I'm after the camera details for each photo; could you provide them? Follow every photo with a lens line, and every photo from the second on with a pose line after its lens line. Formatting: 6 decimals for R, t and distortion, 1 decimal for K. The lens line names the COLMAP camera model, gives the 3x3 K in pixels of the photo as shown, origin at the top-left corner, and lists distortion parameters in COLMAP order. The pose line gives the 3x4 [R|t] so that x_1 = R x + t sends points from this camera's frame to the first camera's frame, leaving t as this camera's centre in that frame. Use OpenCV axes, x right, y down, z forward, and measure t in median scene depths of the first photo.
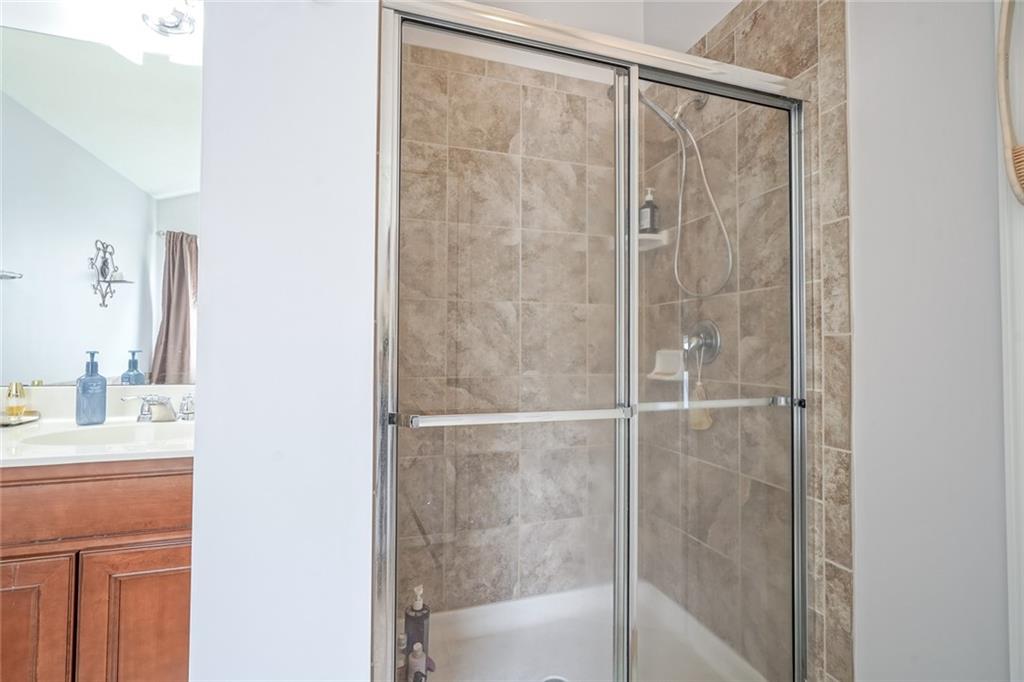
lens RADIAL K [[458.5, 0, 507.5], [0, 458.5, 336.9], [0, 0, 1]] dist [0.001343, 0.001064]
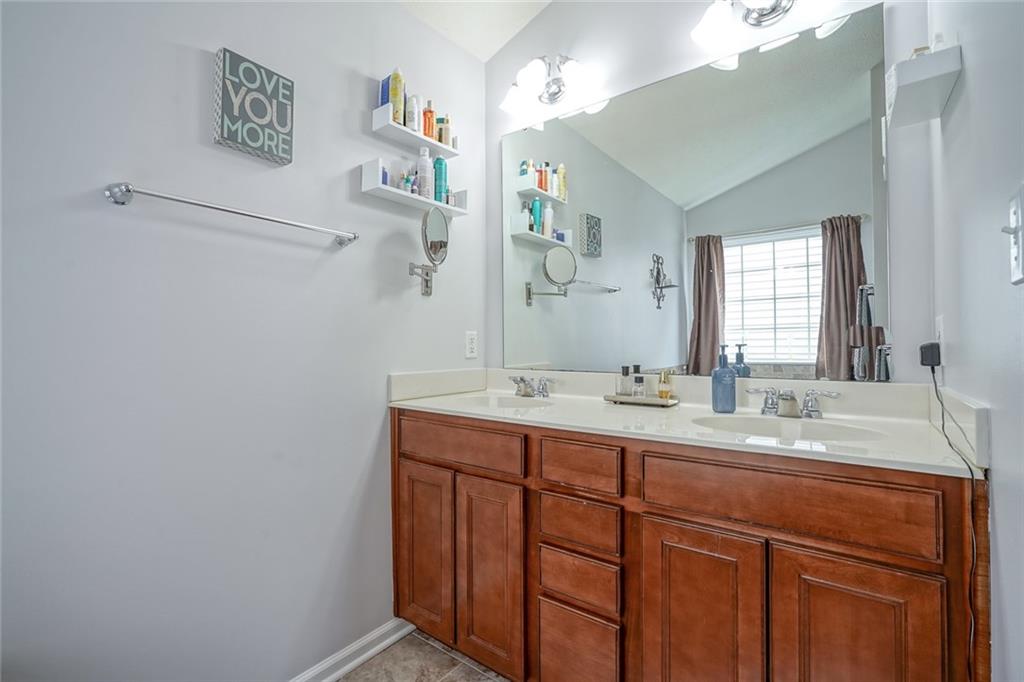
lens RADIAL K [[458.5, 0, 507.5], [0, 458.5, 336.9], [0, 0, 1]] dist [0.001343, 0.001064]
pose [[0.580462, -0.025498, -0.813888, -0.314780], [0.035397, 0.999355, -0.006064, 0.000935], [0.813518, -0.025289, 0.580990, -0.039097]]
